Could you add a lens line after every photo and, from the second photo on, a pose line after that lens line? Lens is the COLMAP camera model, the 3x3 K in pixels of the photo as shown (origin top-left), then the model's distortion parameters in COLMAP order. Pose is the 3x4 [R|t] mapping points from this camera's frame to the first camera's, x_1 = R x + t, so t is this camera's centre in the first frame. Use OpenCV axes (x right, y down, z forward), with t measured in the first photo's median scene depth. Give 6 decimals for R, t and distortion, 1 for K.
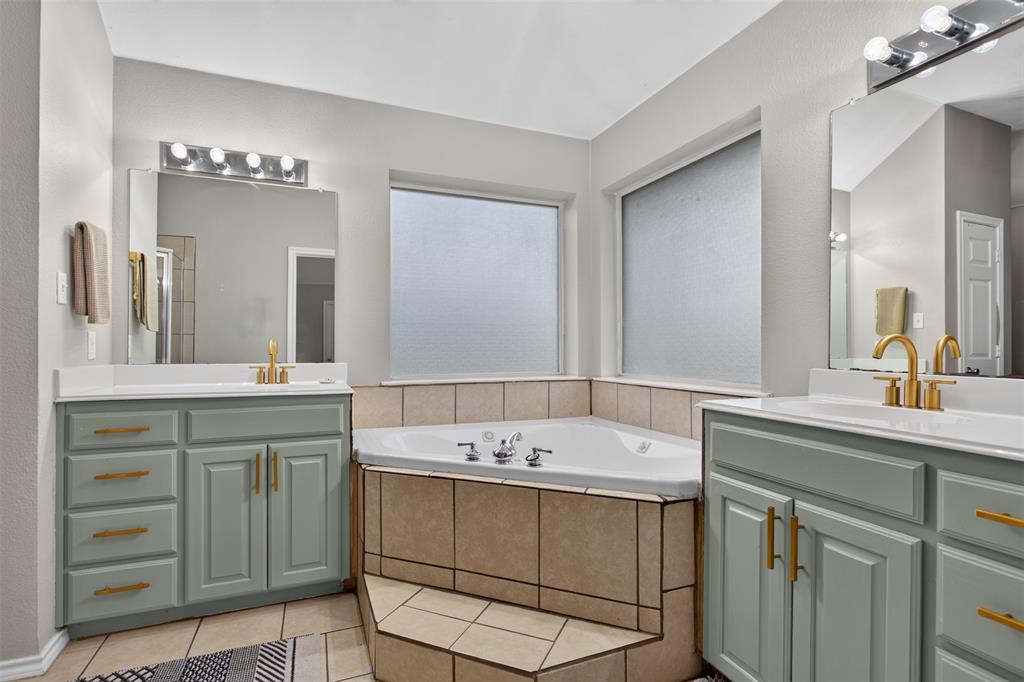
lens RADIAL K [[492.3, 0, 510.0], [0, 492.3, 348.1], [0, 0, 1]] dist [-0.002260, 0.000186]
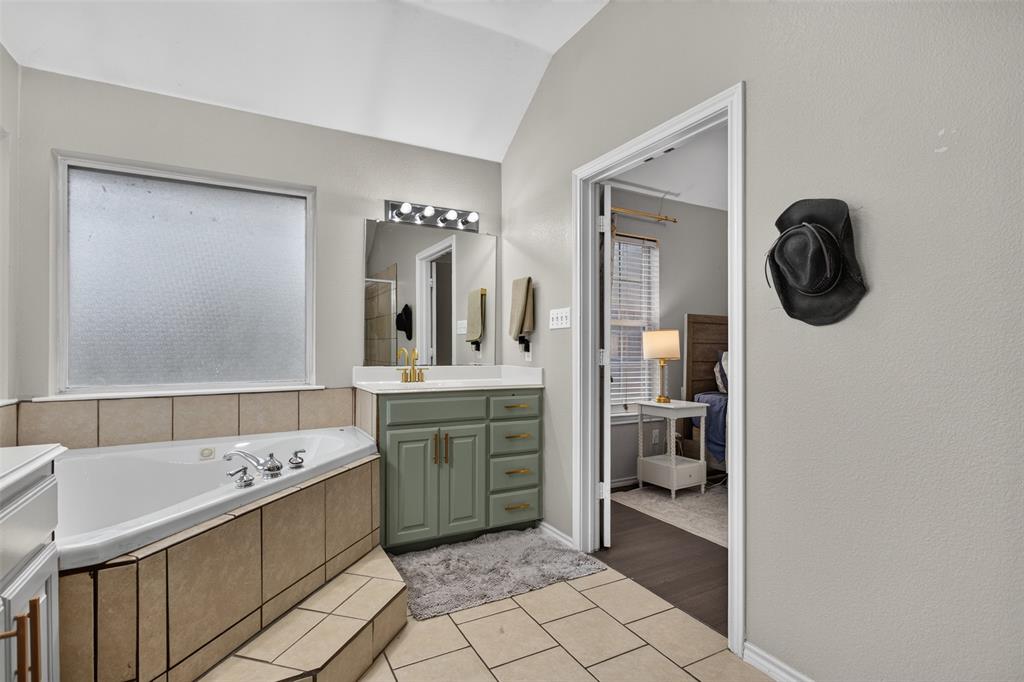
lens RADIAL K [[492.3, 0, 510.0], [0, 492.3, 348.1], [0, 0, 1]] dist [-0.002260, 0.000186]
pose [[-0.117415, -0.006916, 0.993059, -1.096171], [0.000092, 0.999976, 0.006975, -0.033772], [-0.993083, 0.000911, -0.117411, 0.668882]]
